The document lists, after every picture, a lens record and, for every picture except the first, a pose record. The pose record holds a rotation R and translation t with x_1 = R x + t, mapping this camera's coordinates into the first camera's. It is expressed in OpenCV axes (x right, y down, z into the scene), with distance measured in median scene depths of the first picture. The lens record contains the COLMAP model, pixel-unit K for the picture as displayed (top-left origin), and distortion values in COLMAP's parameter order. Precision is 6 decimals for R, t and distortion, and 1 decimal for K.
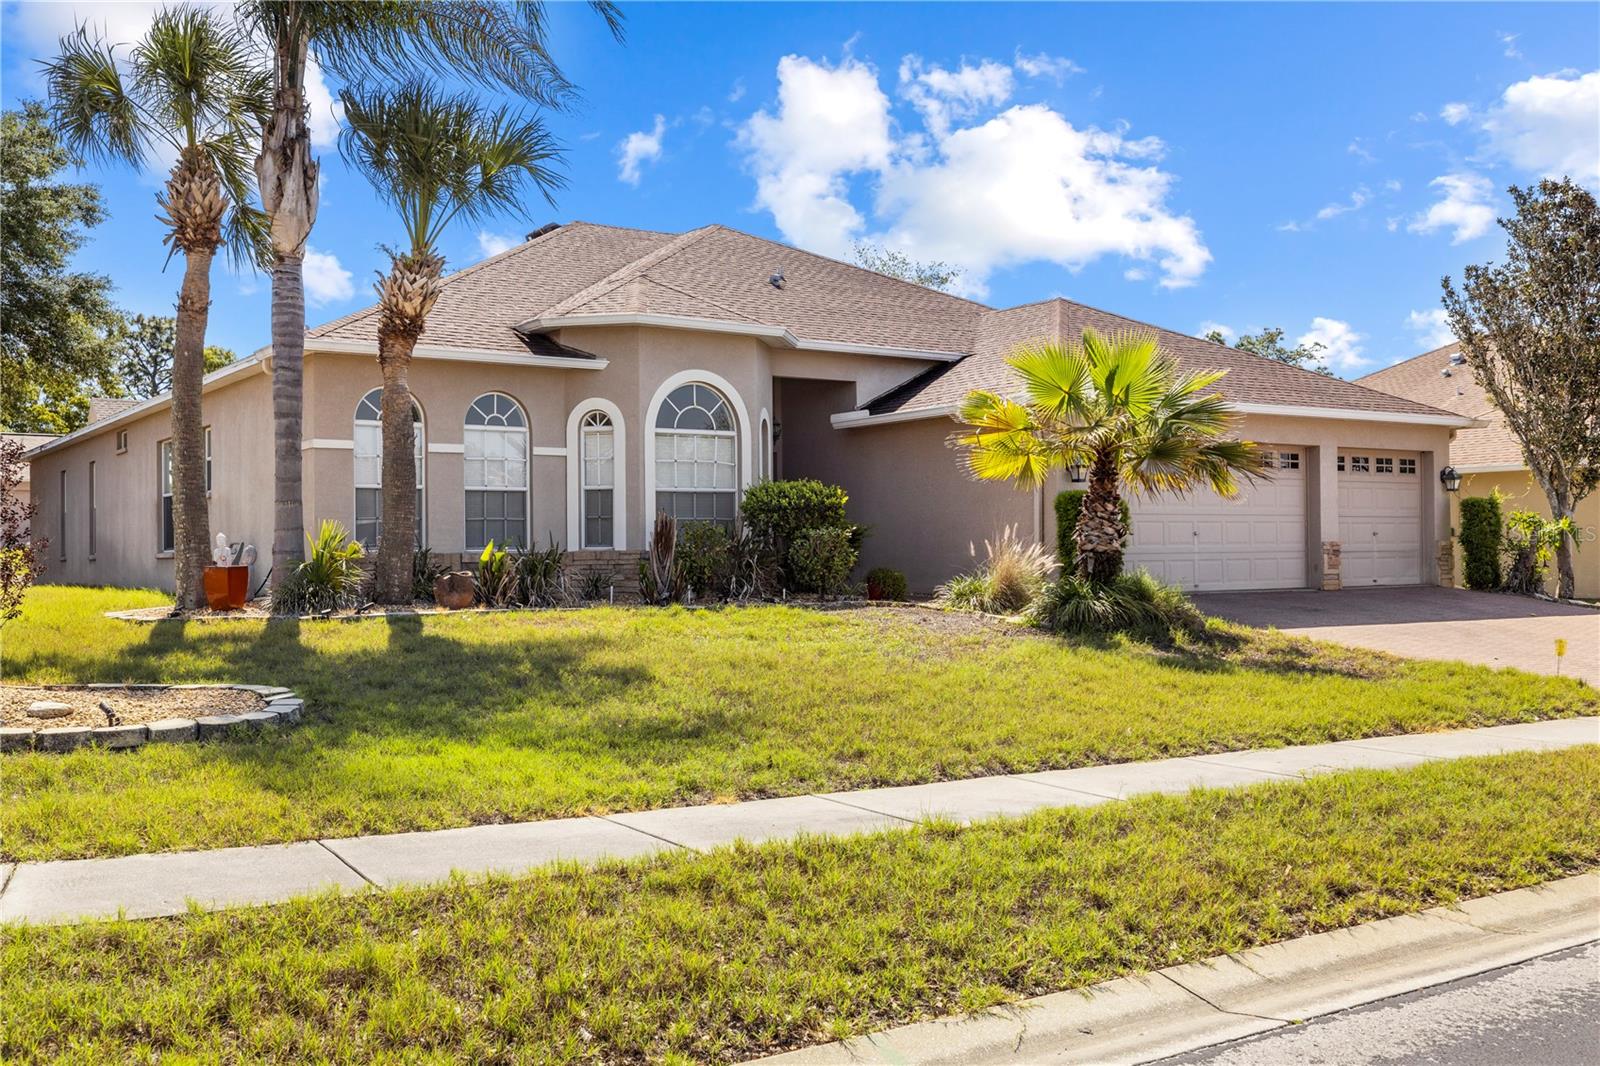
lens RADIAL K [[1569.9, 0, 800.0], [0, 1569.9, 533.0], [0, 0, 1]] dist [-0.003635, -0.002968]
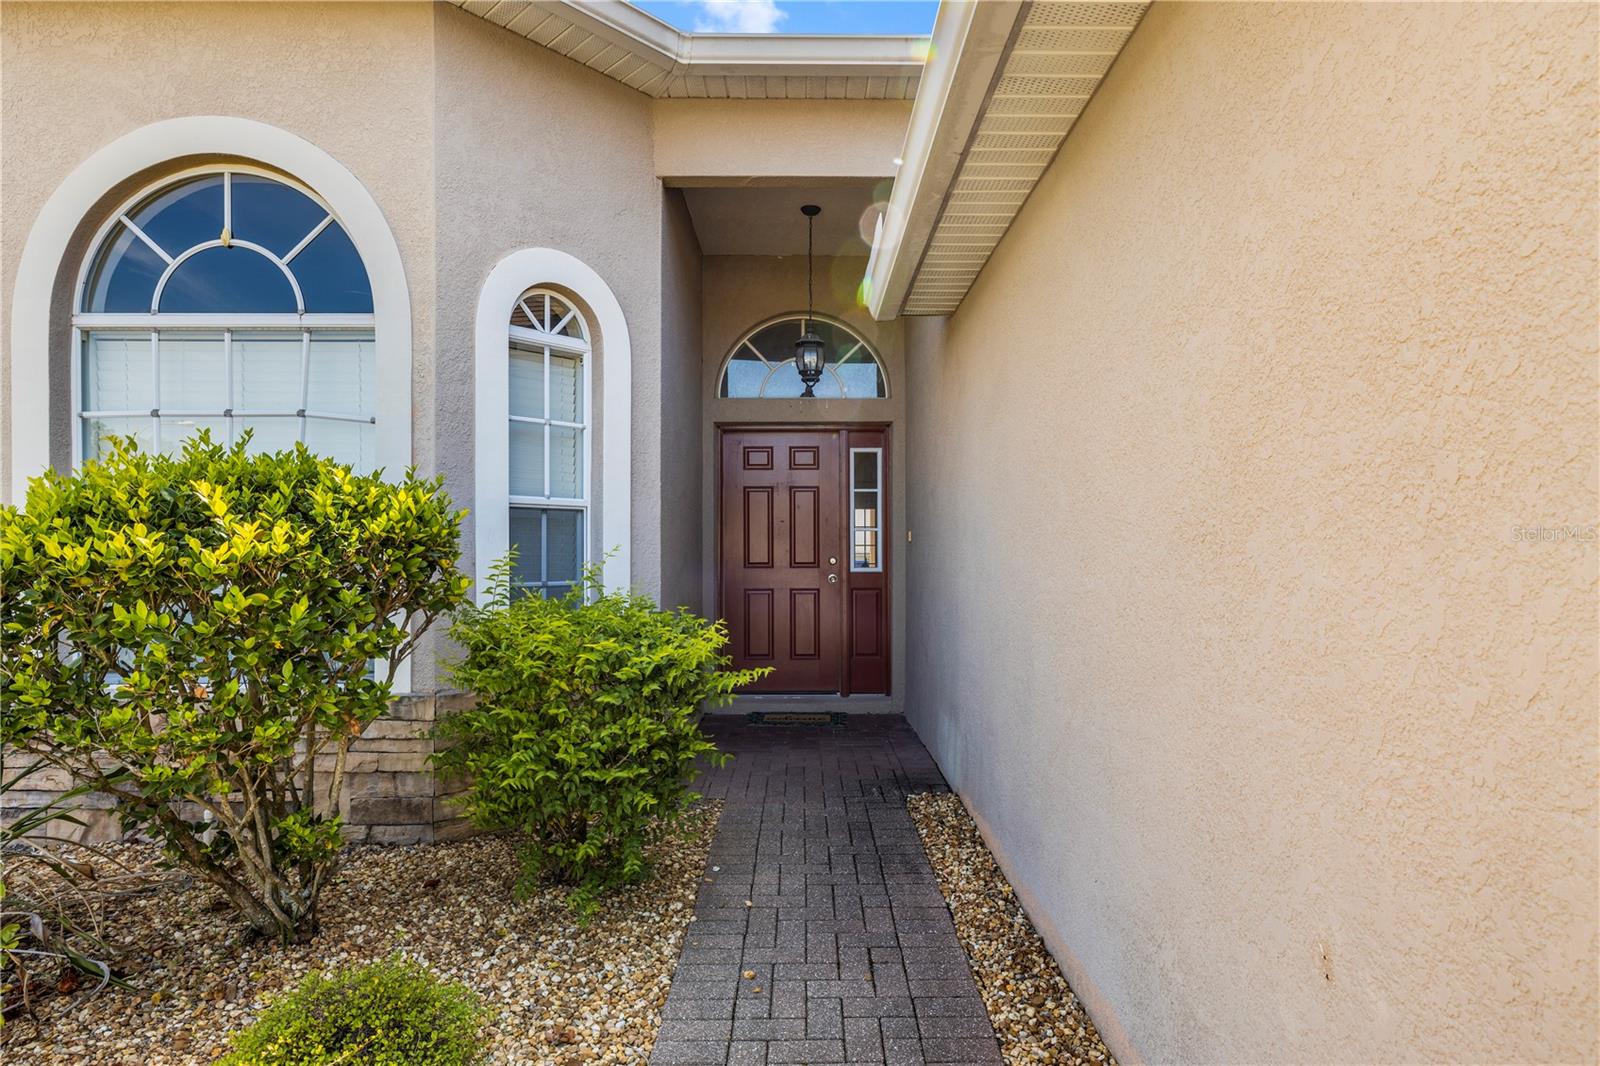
lens RADIAL K [[895.2, 0, 800.0], [0, 895.2, 533.0], [0, 0, 1]] dist [0.001719, 0.000768]
pose [[0.816686, -0.000100, -0.577083, 0.121298], [-0.001415, 0.999997, -0.002176, -0.019153], [0.577081, 0.002594, 0.816683, 0.837425]]
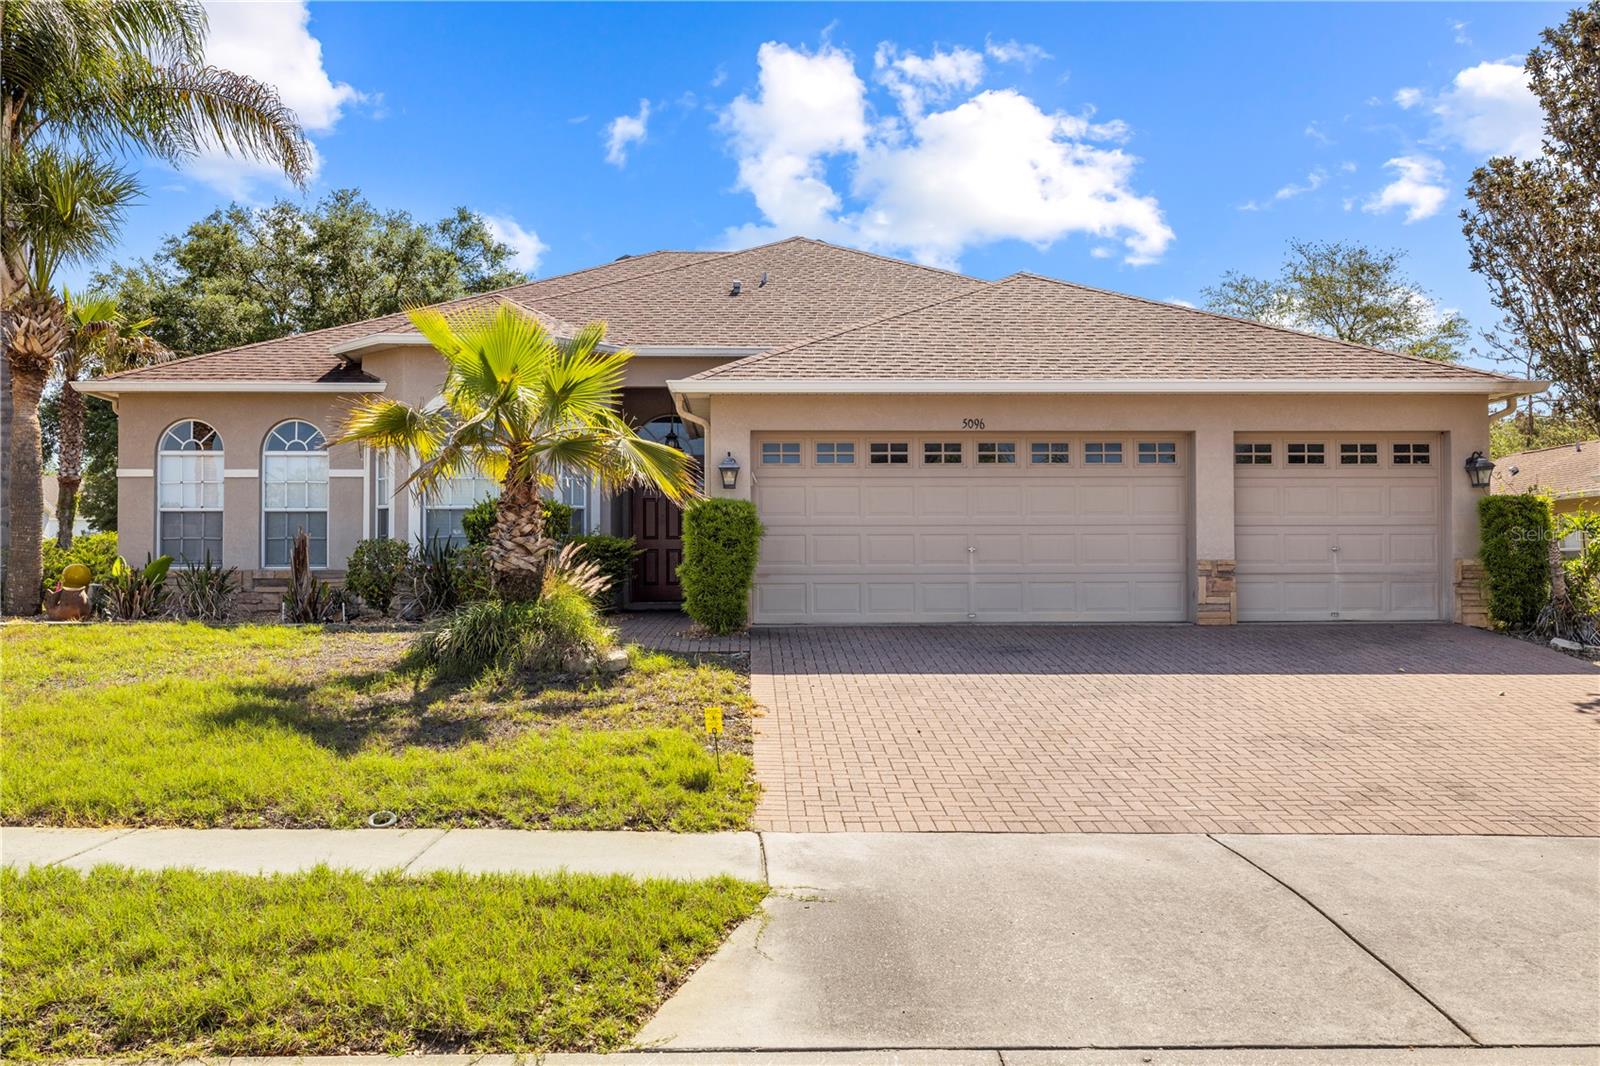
lens RADIAL K [[1411.9, 0, 800.0], [0, 1411.9, 533.0], [0, 0, 1]] dist [0.003785, 0.001468]
pose [[0.837463, -0.010763, -0.546388, 0.538411], [0.002125, 0.999863, -0.016438, 0.003466], [0.546490, 0.012605, 0.837371, 0.335830]]
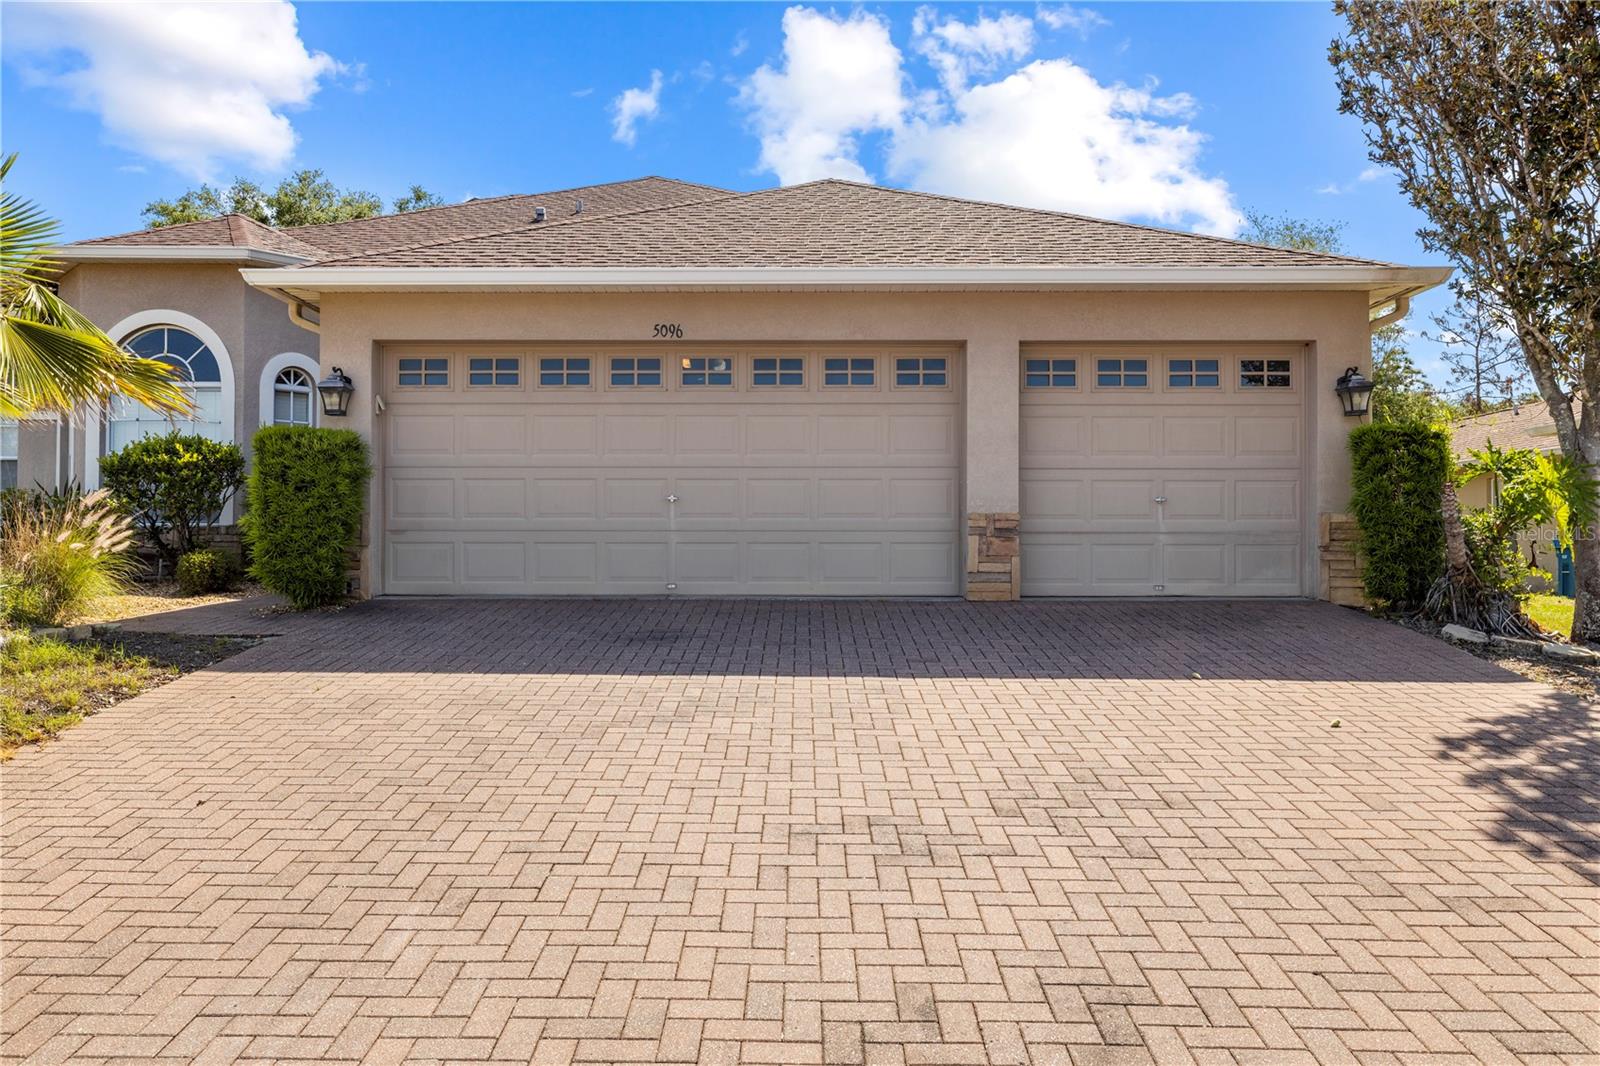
lens RADIAL K [[1198.5, 0, 795.1], [0, 1198.5, 519.8], [0, 0, 1]] dist [-0.007485, -0.001577]
pose [[0.809735, -0.003776, -0.586784, 0.528855], [-0.002205, 0.999953, -0.009477, 0.011965], [0.586792, 0.008967, 0.809688, 0.620378]]
